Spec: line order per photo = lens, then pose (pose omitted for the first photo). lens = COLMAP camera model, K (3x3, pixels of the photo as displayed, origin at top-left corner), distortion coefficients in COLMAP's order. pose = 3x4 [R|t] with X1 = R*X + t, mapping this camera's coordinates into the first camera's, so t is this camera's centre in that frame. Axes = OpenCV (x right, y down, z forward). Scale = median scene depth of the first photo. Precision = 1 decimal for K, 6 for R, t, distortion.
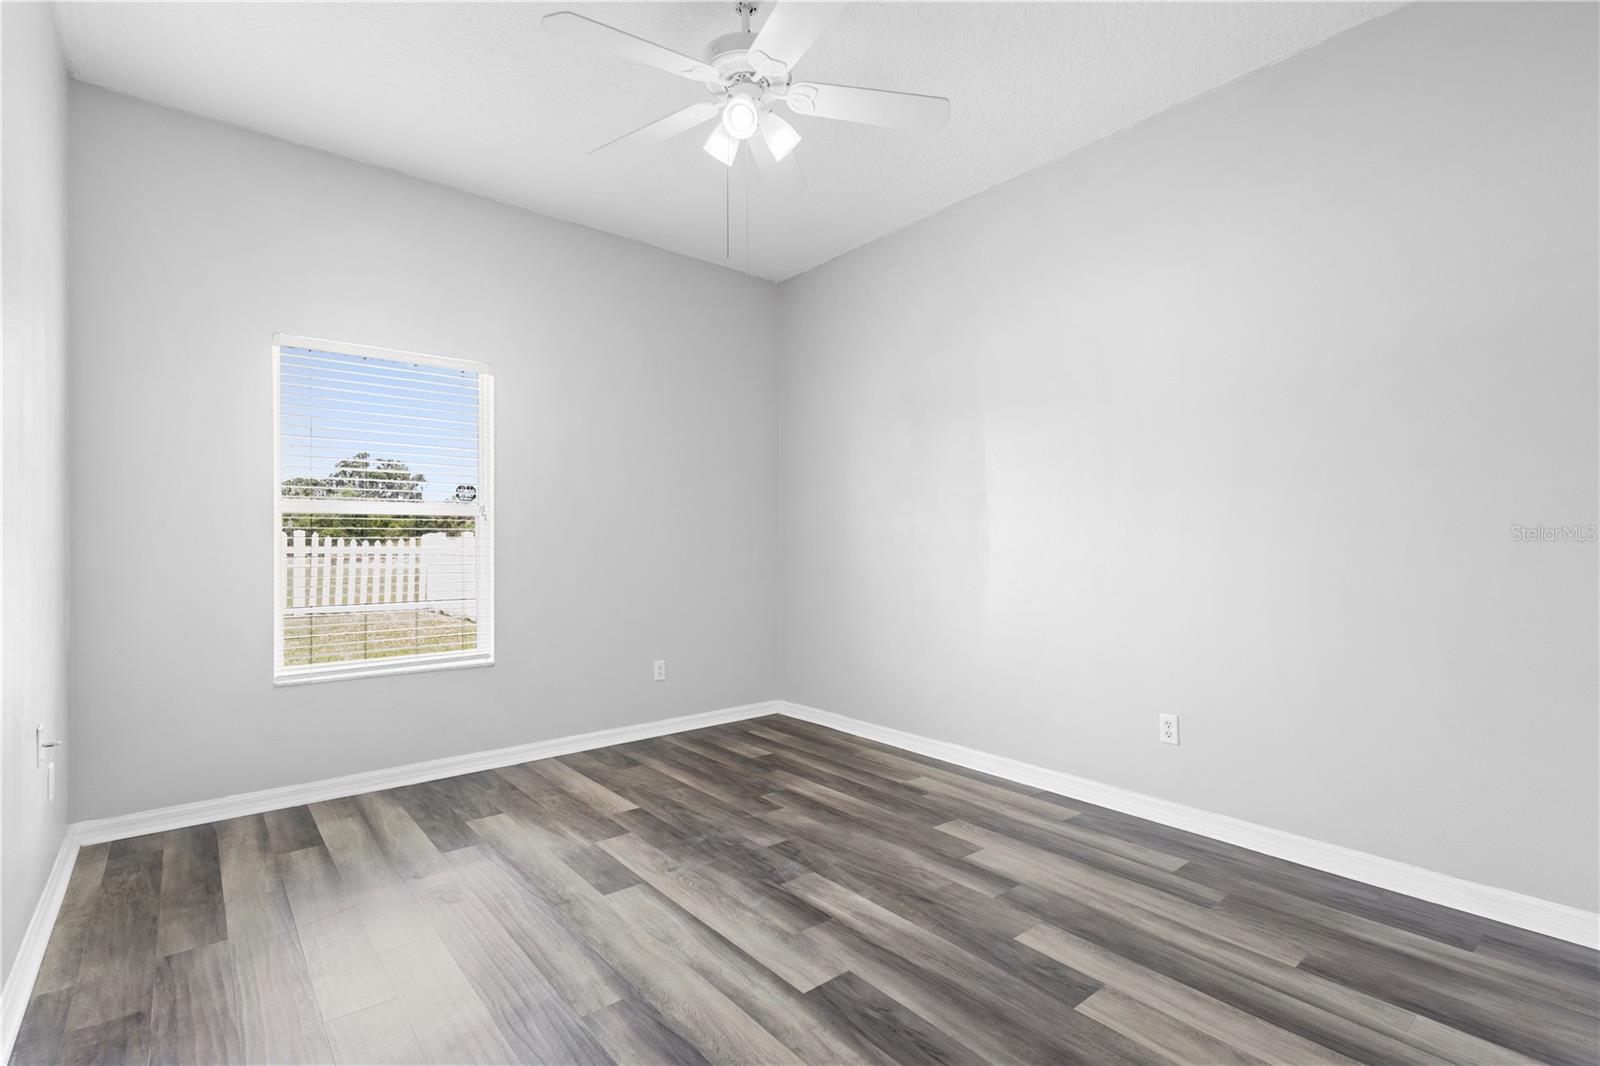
lens RADIAL K [[732.3, 0, 797.7], [0, 732.3, 525.9], [0, 0, 1]] dist [0.005696, -0.000605]
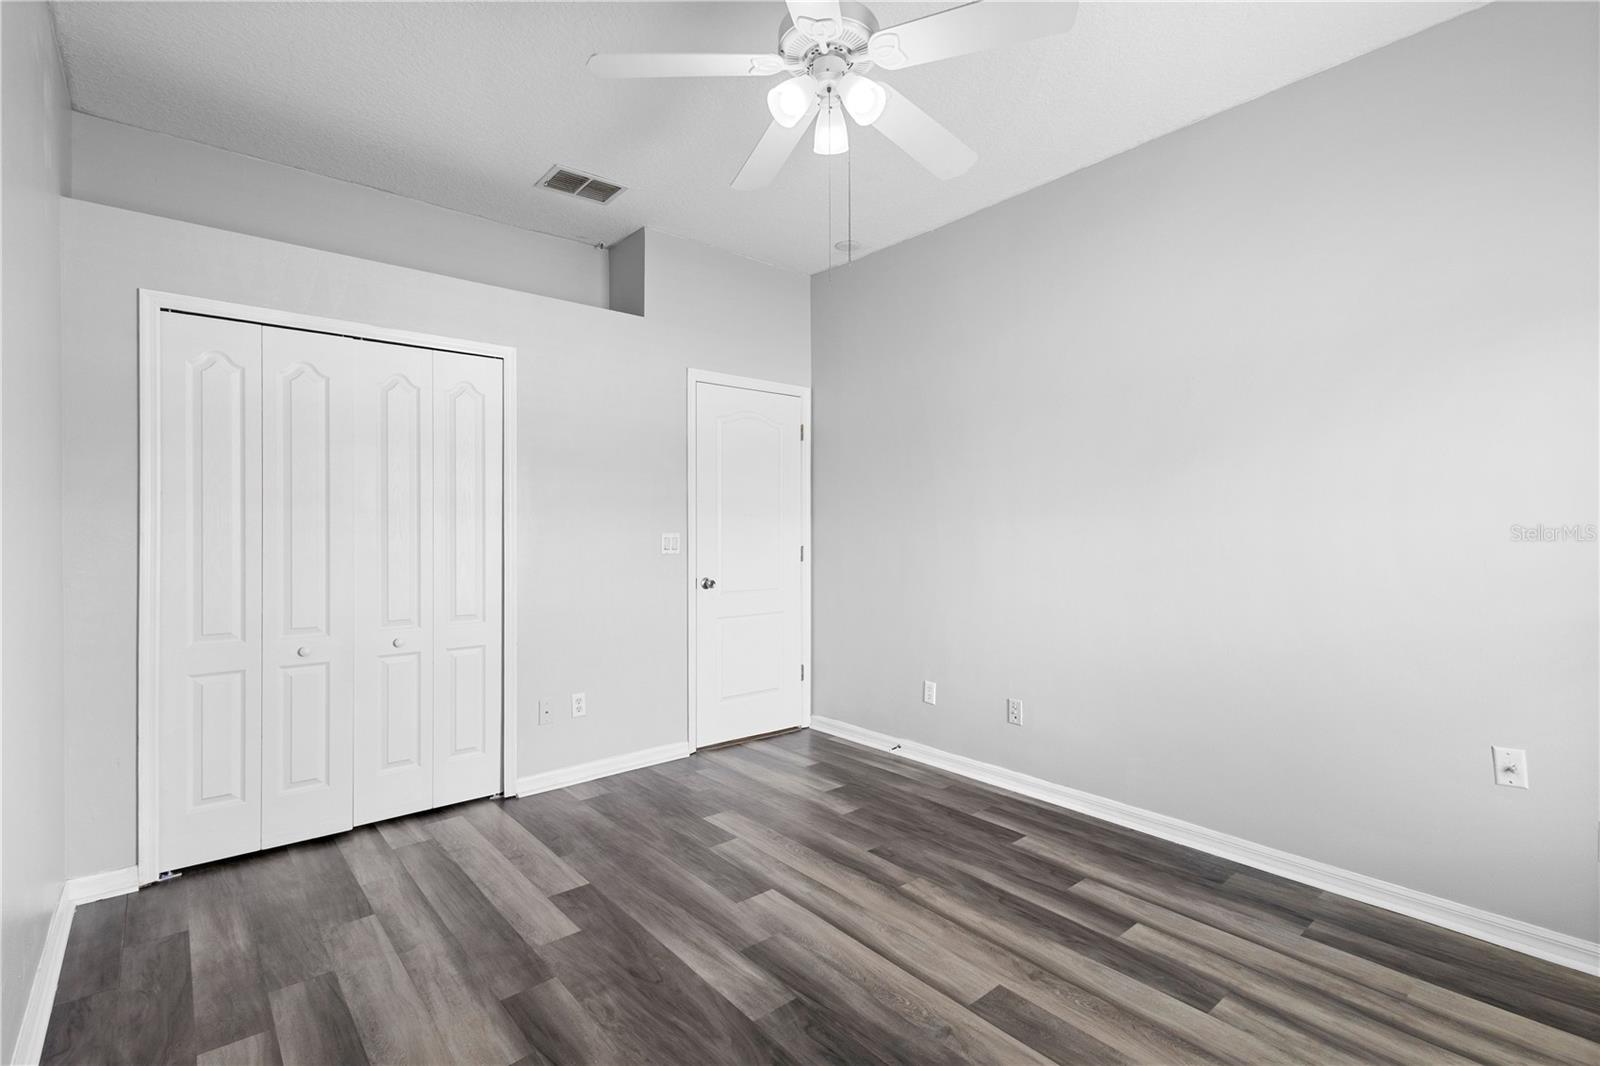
lens RADIAL K [[732.3, 0, 797.7], [0, 732.3, 525.9], [0, 0, 1]] dist [0.005696, -0.000605]
pose [[-0.999823, 0.001911, -0.018693, -0.012492], [0.002425, 0.999619, -0.027503, -0.015114], [0.018634, -0.027544, -0.999447, 2.025502]]
